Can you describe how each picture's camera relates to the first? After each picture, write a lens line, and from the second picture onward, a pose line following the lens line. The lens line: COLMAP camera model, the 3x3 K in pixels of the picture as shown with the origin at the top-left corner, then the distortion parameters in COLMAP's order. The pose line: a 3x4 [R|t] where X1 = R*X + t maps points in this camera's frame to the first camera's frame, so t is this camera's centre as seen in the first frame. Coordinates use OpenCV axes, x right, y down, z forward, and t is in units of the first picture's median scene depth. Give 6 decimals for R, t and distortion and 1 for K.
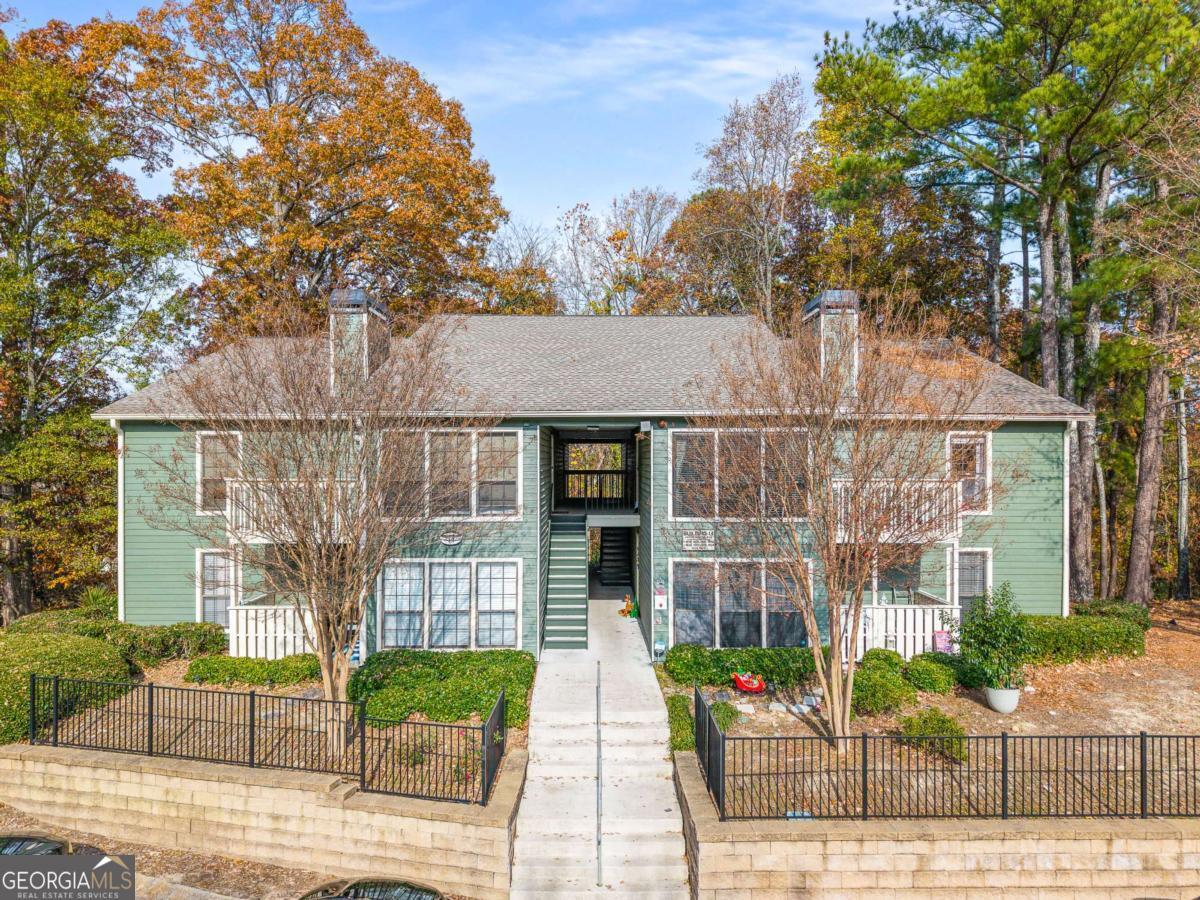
lens RADIAL K [[848.2, 0, 600.0], [0, 848.2, 450.0], [0, 0, 1]] dist [0.007089, -0.003637]
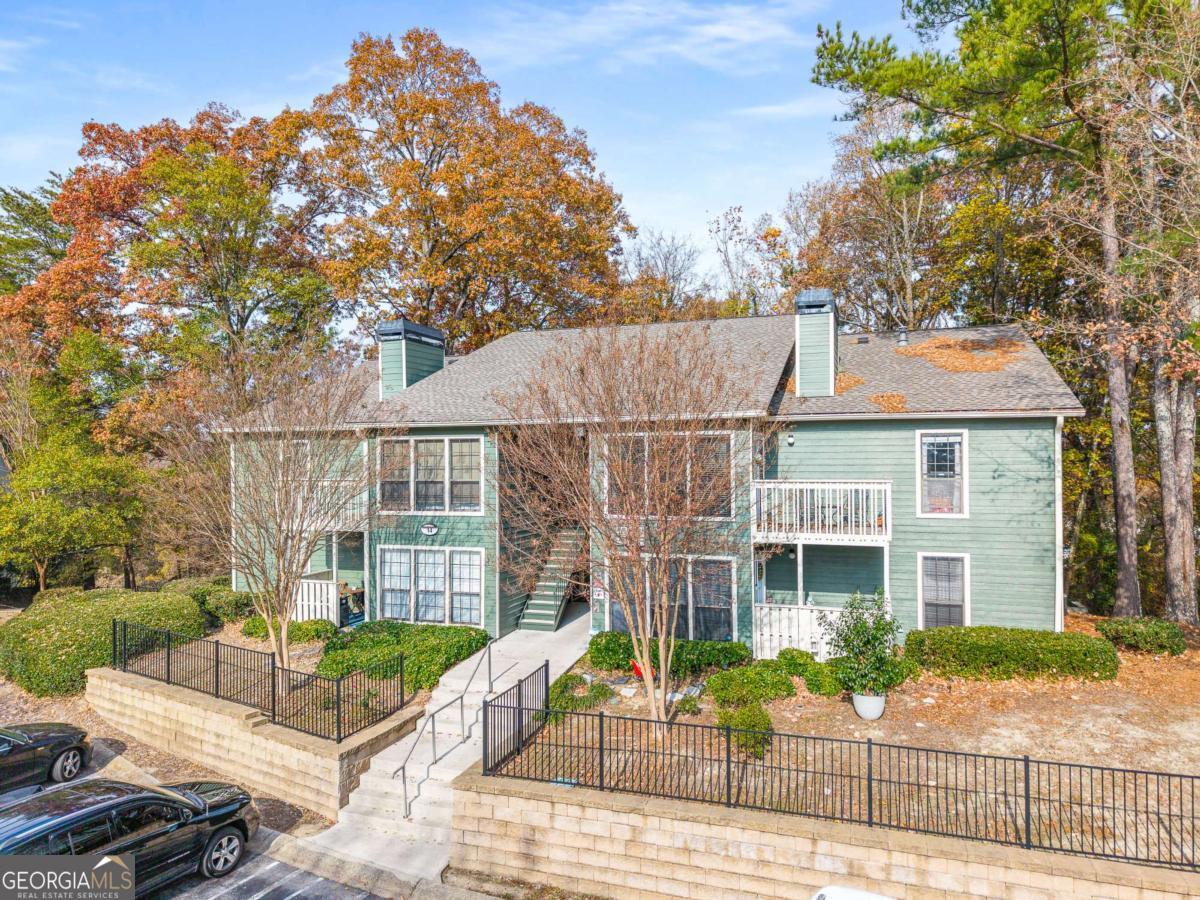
lens RADIAL K [[848.2, 0, 600.0], [0, 848.2, 450.0], [0, 0, 1]] dist [0.007089, -0.003637]
pose [[0.936283, -0.009883, -0.351108, 0.460008], [0.011644, 0.999928, 0.002905, -0.006880], [0.351054, -0.006808, 0.936331, -0.020288]]
